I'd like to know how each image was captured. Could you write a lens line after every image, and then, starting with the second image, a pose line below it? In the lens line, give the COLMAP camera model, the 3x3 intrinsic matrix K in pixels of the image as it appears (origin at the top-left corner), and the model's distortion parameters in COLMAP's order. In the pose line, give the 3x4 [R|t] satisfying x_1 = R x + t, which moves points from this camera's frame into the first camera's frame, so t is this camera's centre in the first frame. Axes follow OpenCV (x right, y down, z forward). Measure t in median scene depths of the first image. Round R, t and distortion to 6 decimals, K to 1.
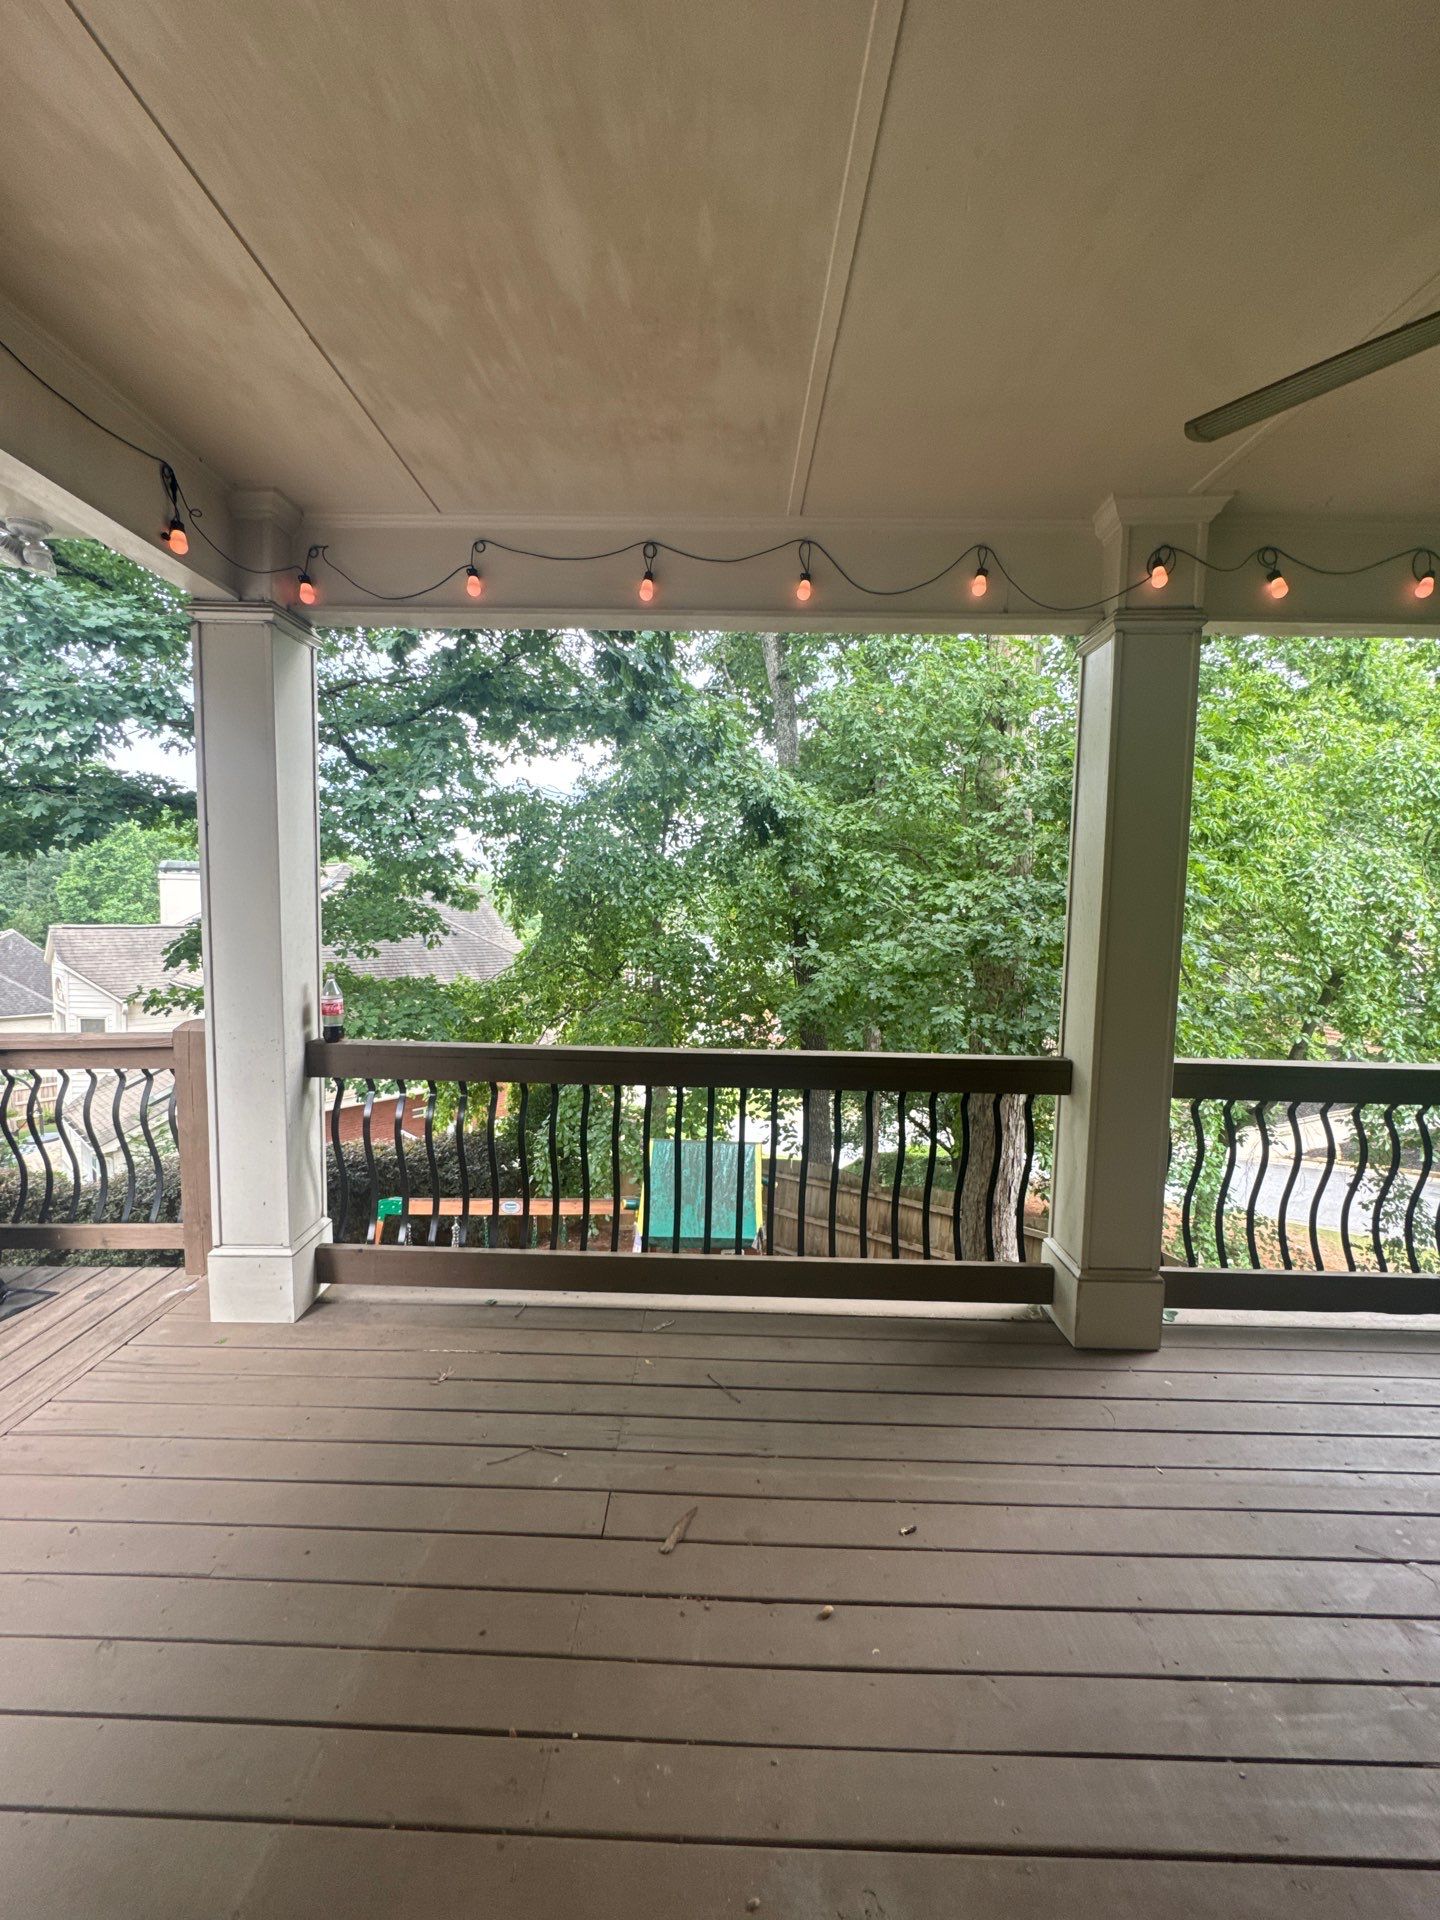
lens RADIAL K [[732.9, 0, 657.7], [0, 732.9, 954.5], [0, 0, 1]] dist [0.001518, -0.000084]
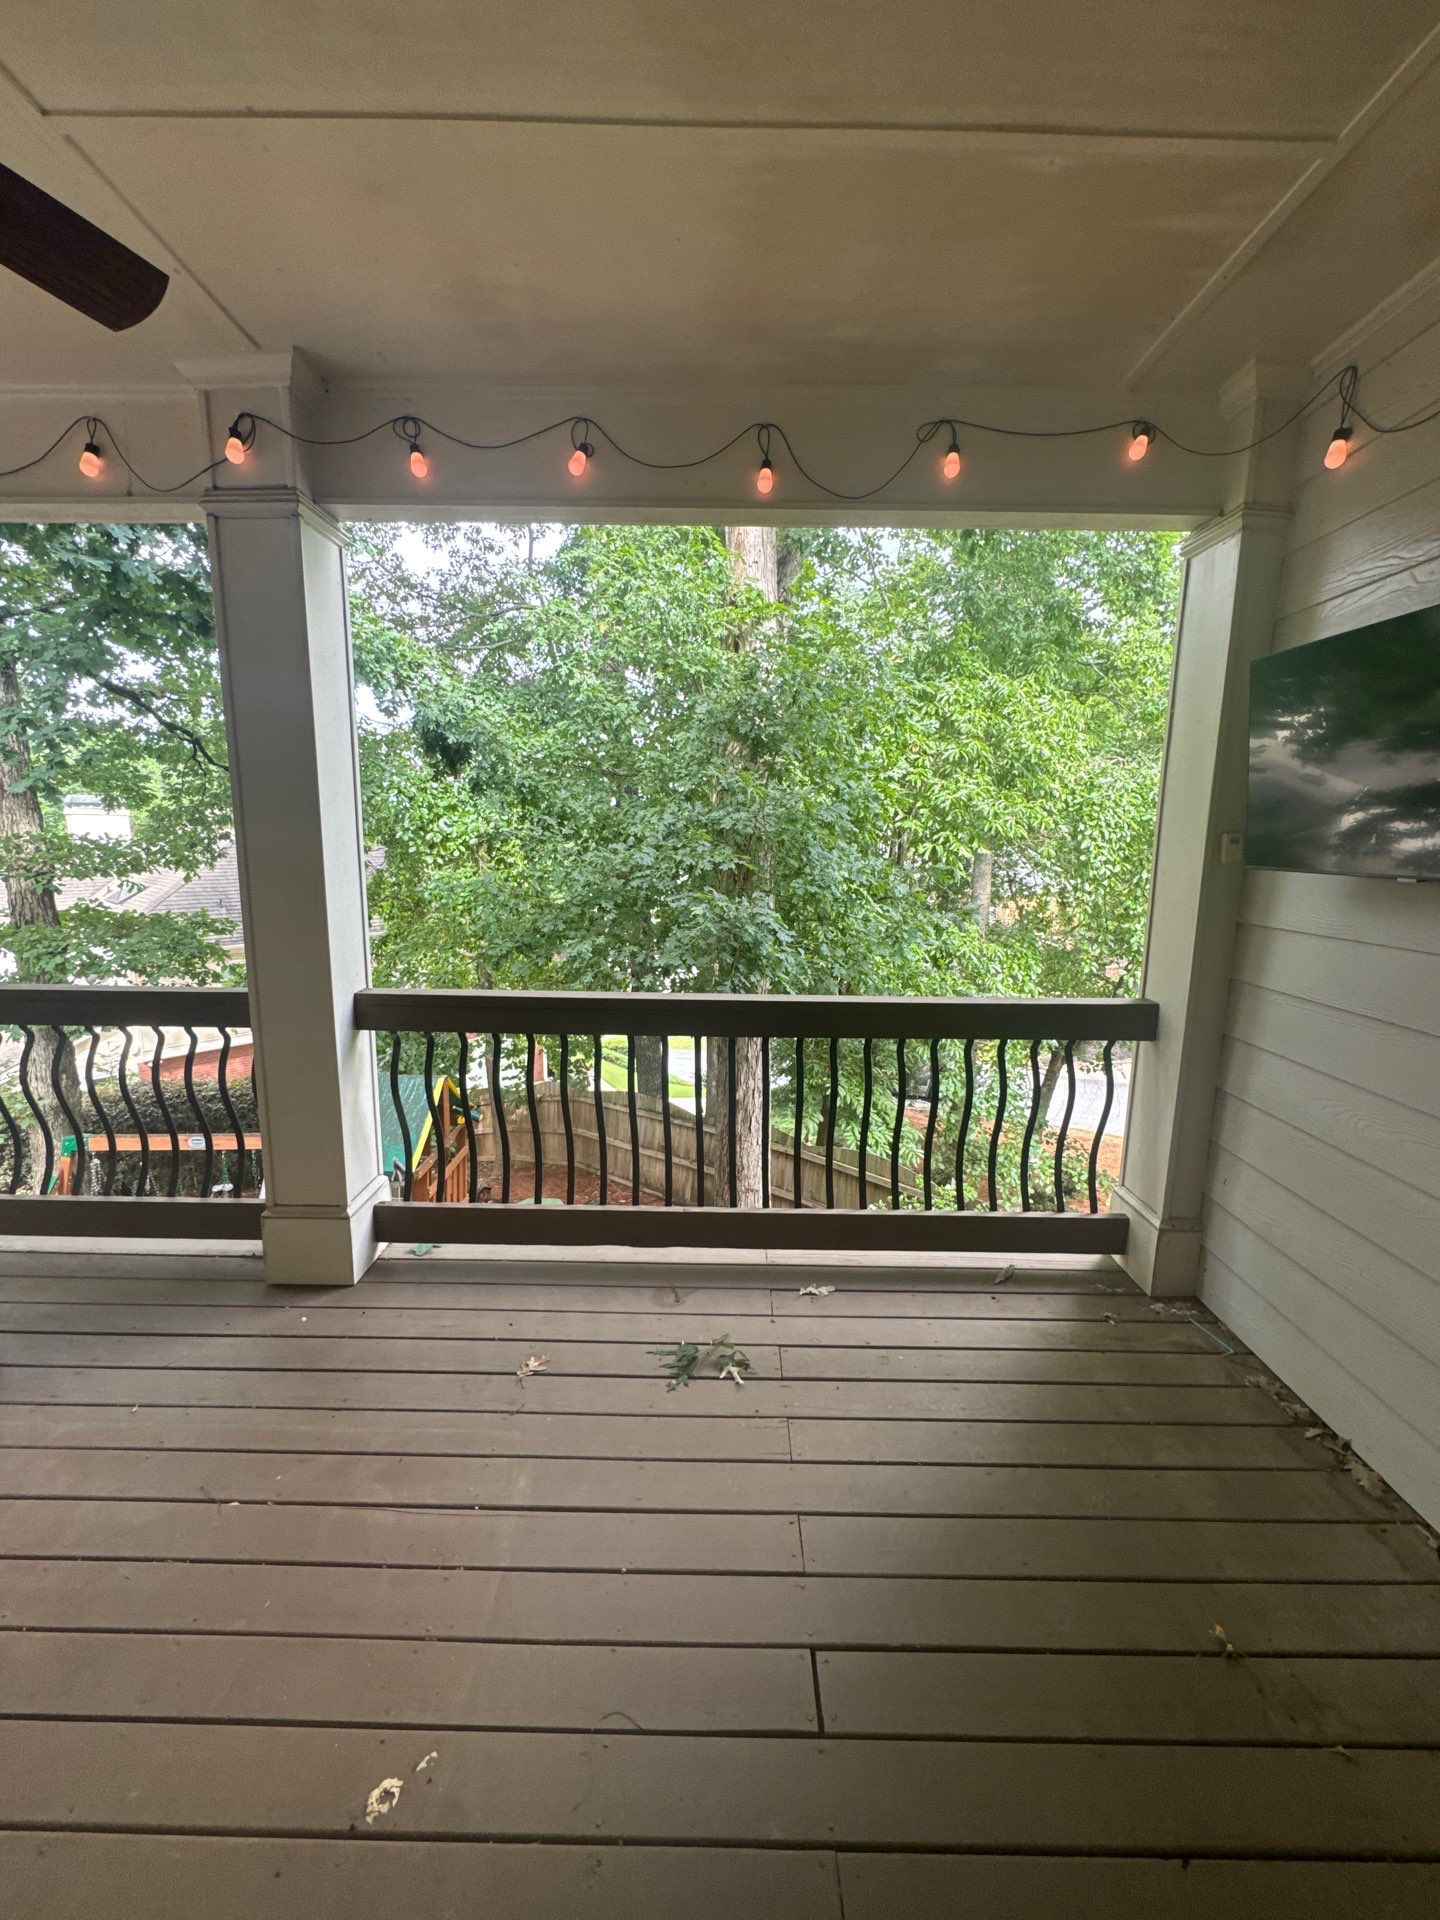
lens RADIAL K [[785.7, 0, 718.6], [0, 785.7, 963.1], [0, 0, 1]] dist [0.010855, -0.000334]
pose [[0.999947, -0.008920, 0.005174, 0.403398], [0.008441, 0.996249, 0.086116, 0.008450], [-0.005923, -0.086068, 0.996272, -0.004956]]
